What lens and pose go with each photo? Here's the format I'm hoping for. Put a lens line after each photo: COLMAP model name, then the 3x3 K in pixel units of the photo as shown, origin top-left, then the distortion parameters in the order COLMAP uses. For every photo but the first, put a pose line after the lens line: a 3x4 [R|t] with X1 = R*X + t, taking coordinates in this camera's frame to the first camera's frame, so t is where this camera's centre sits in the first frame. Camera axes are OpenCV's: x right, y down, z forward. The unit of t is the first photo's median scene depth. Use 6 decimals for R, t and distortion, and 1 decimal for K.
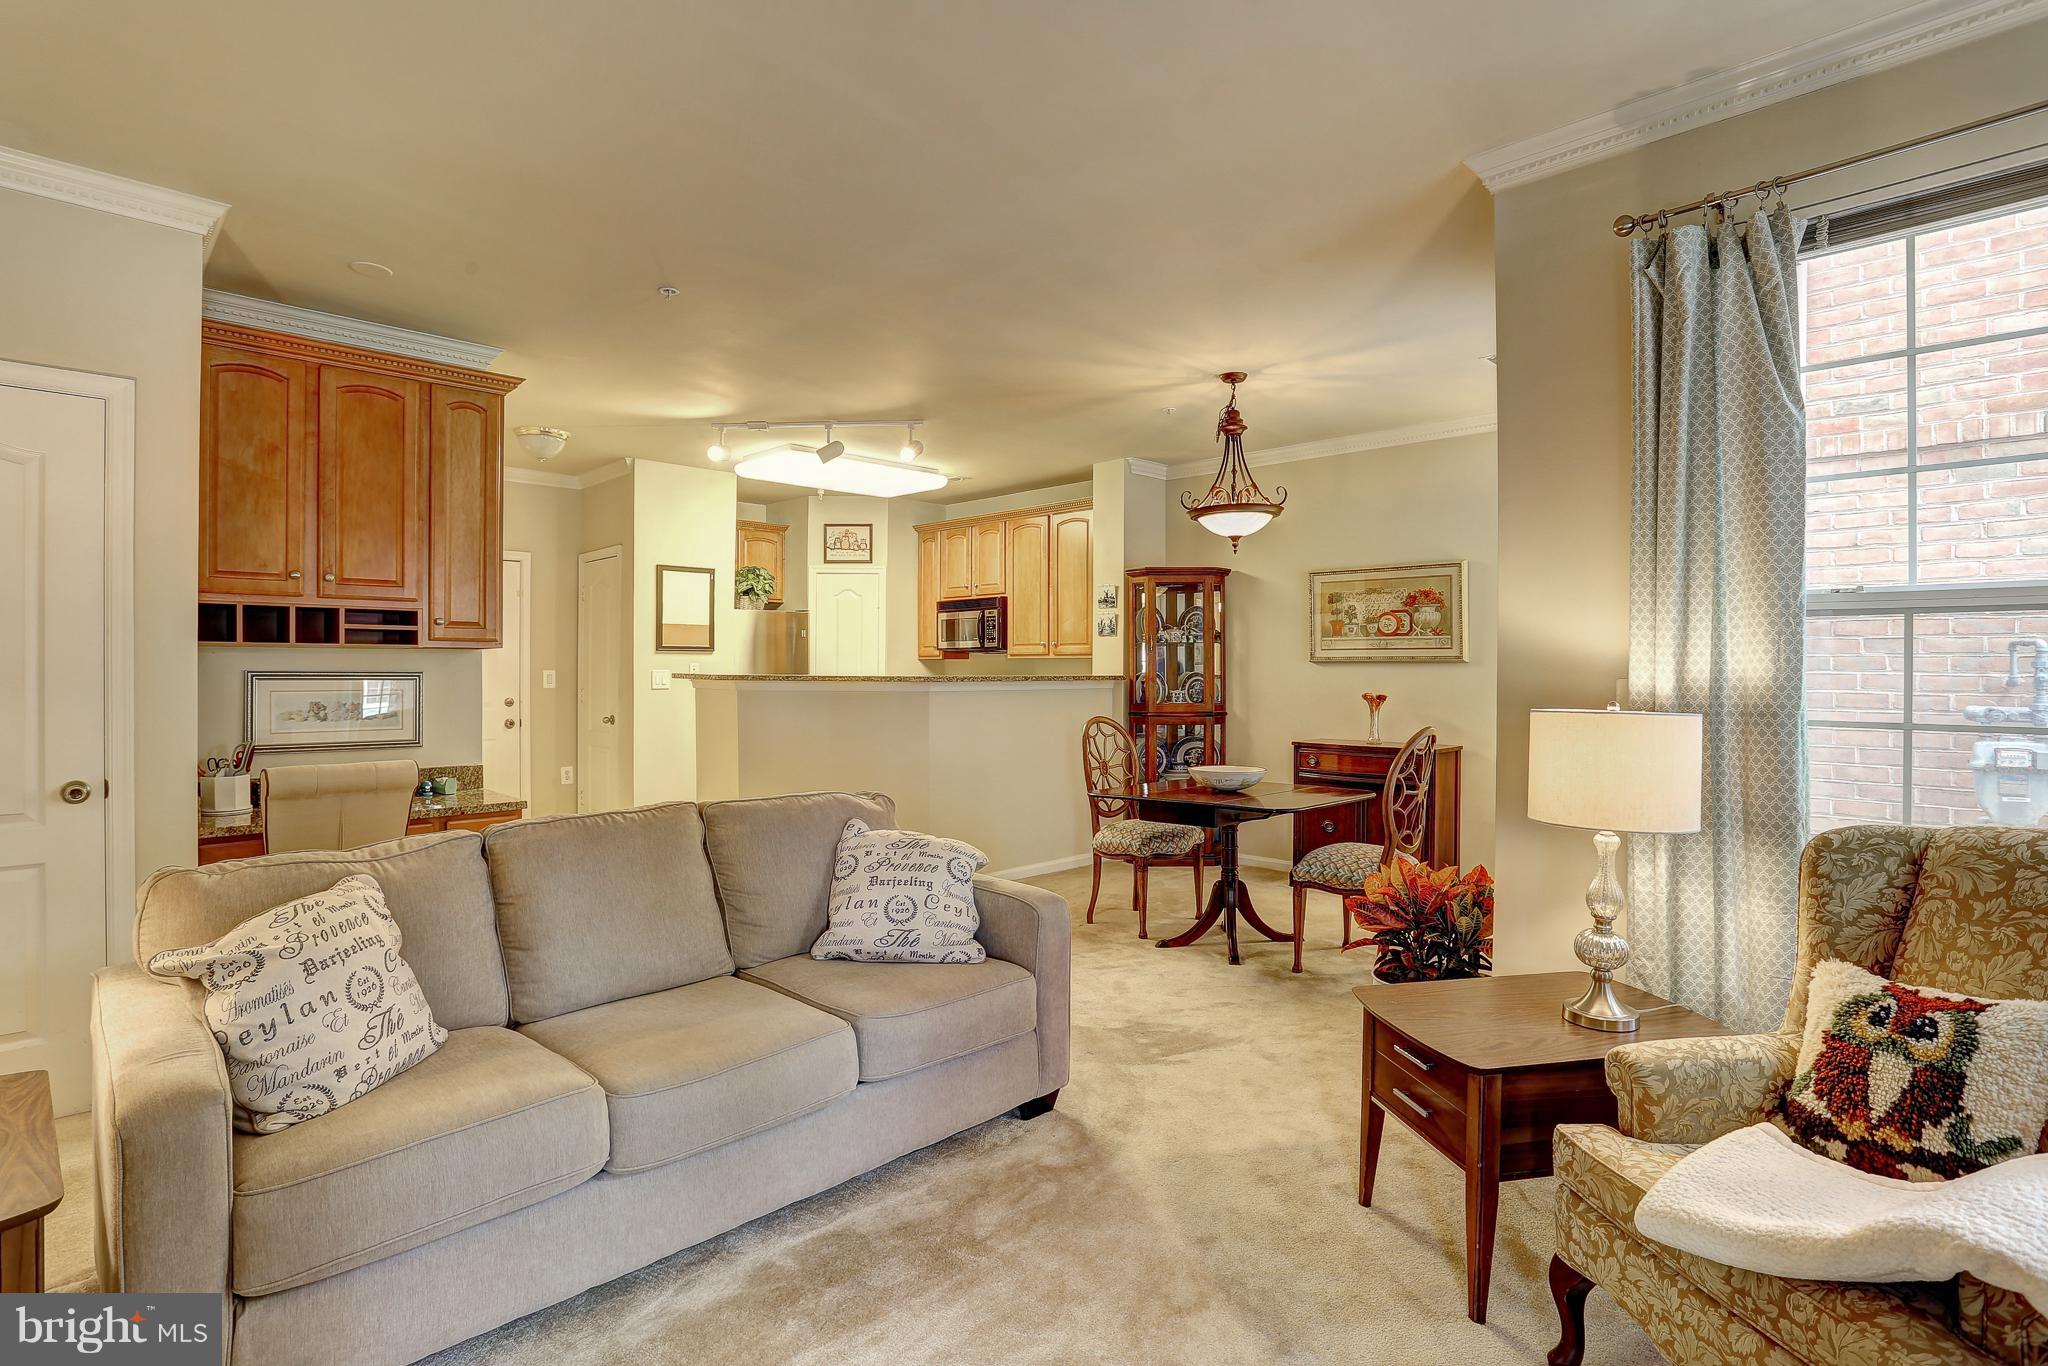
lens RADIAL K [[1000.5, 0, 1034.0], [0, 1000.5, 670.4], [0, 0, 1]] dist [-0.038744, 0.010023]
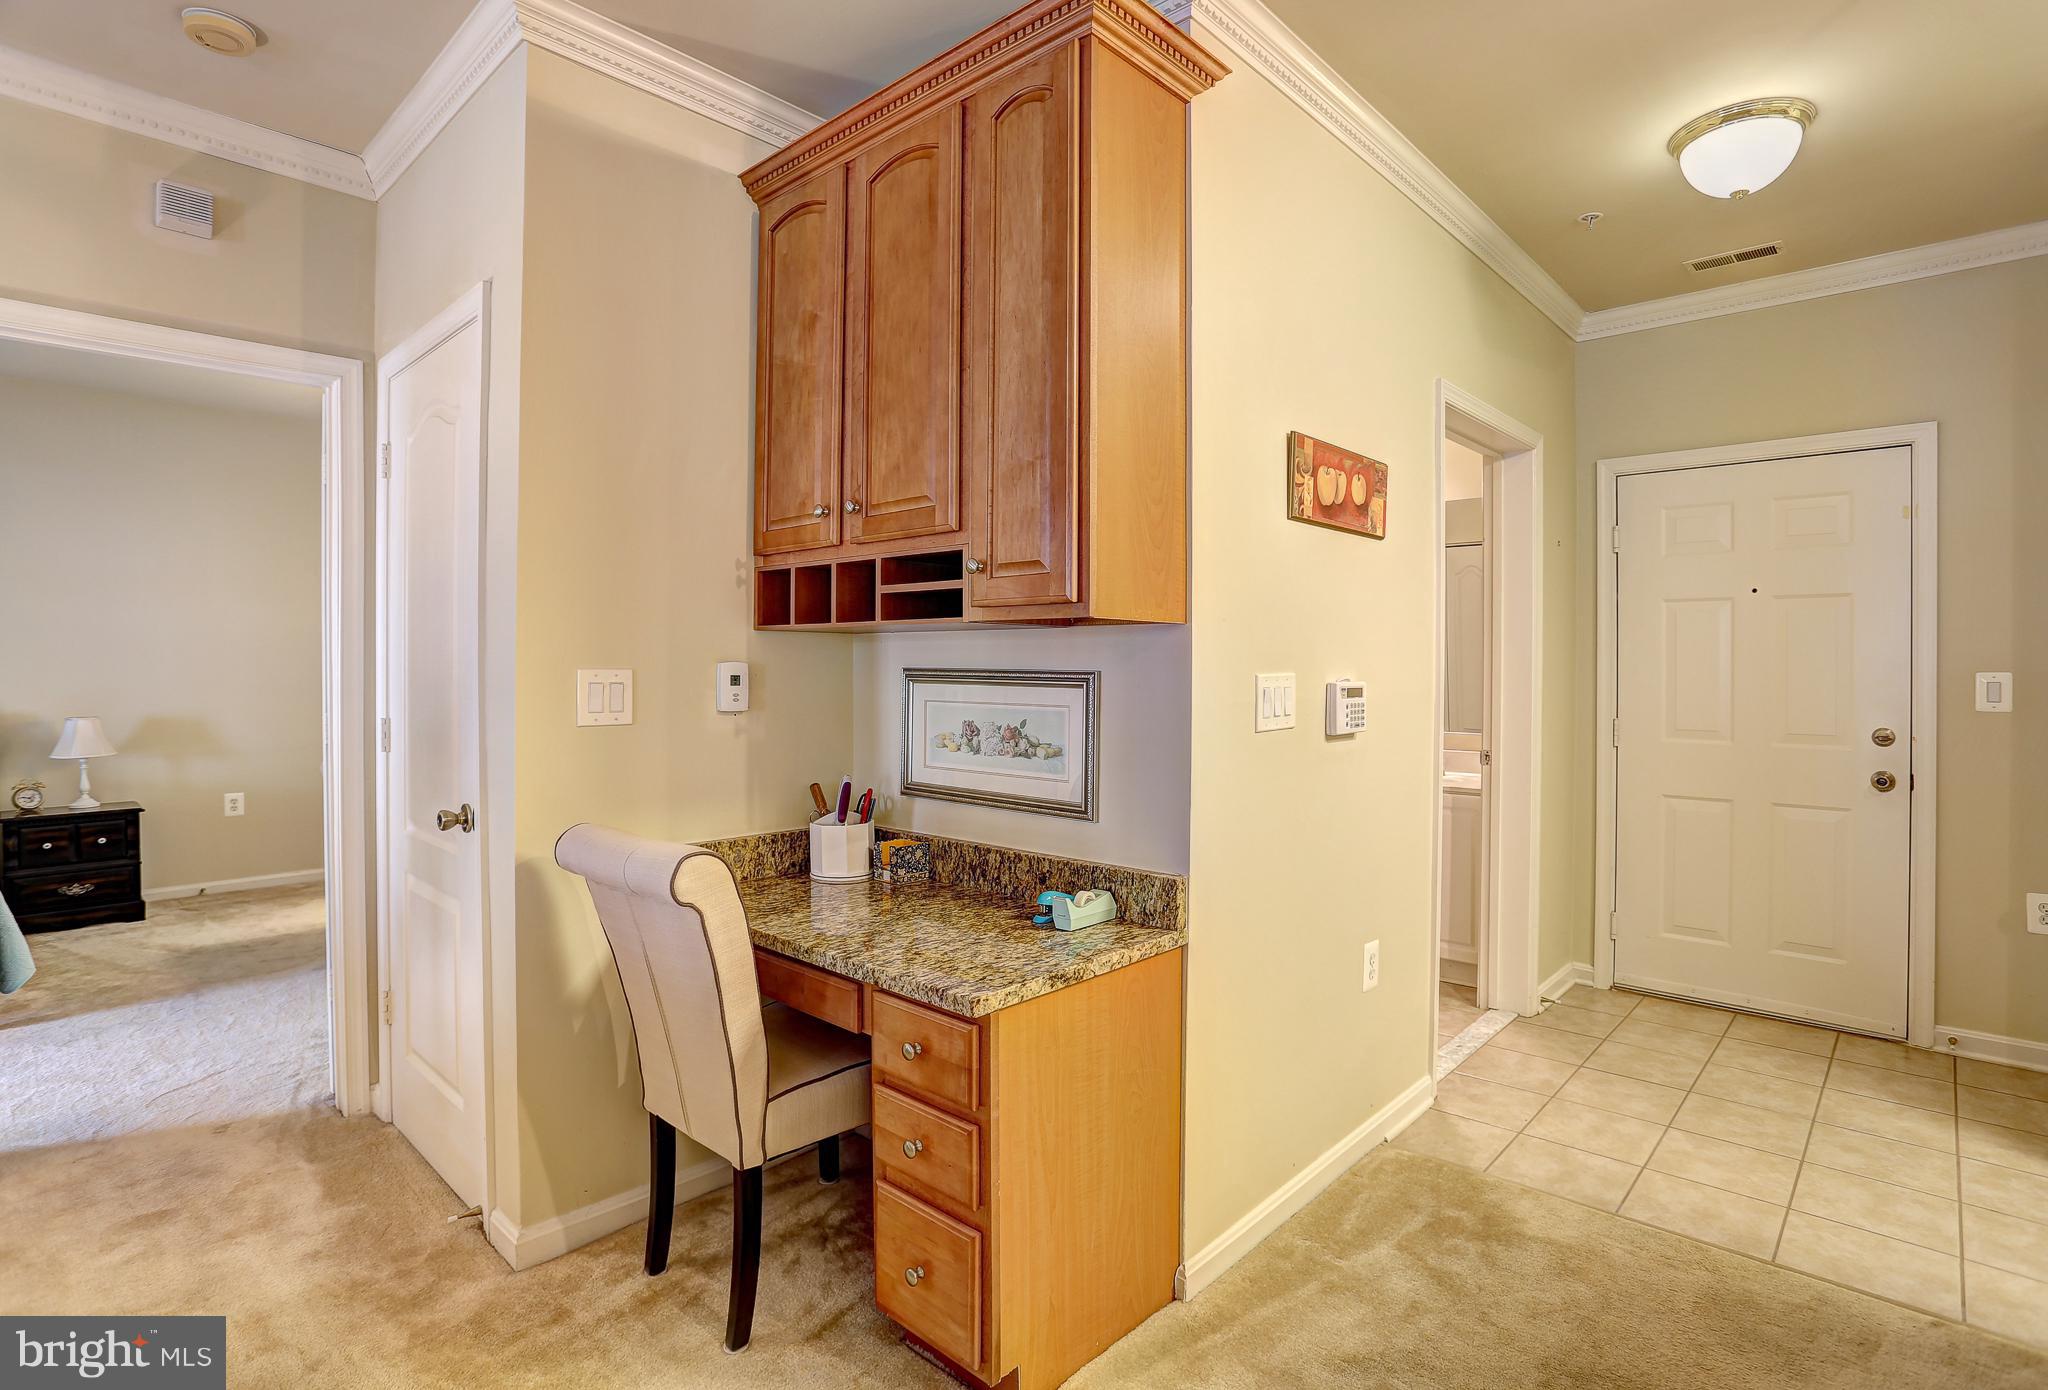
lens RADIAL K [[1010.1, 0, 1028.7], [0, 1010.1, 676.7], [0, 0, 1]] dist [-0.000300, 0.001076]
pose [[0.063168, -0.002641, -0.997999, -0.108511], [-0.000790, 0.999996, -0.002696, 0.006599], [0.998003, 0.000959, 0.063166, 1.034514]]
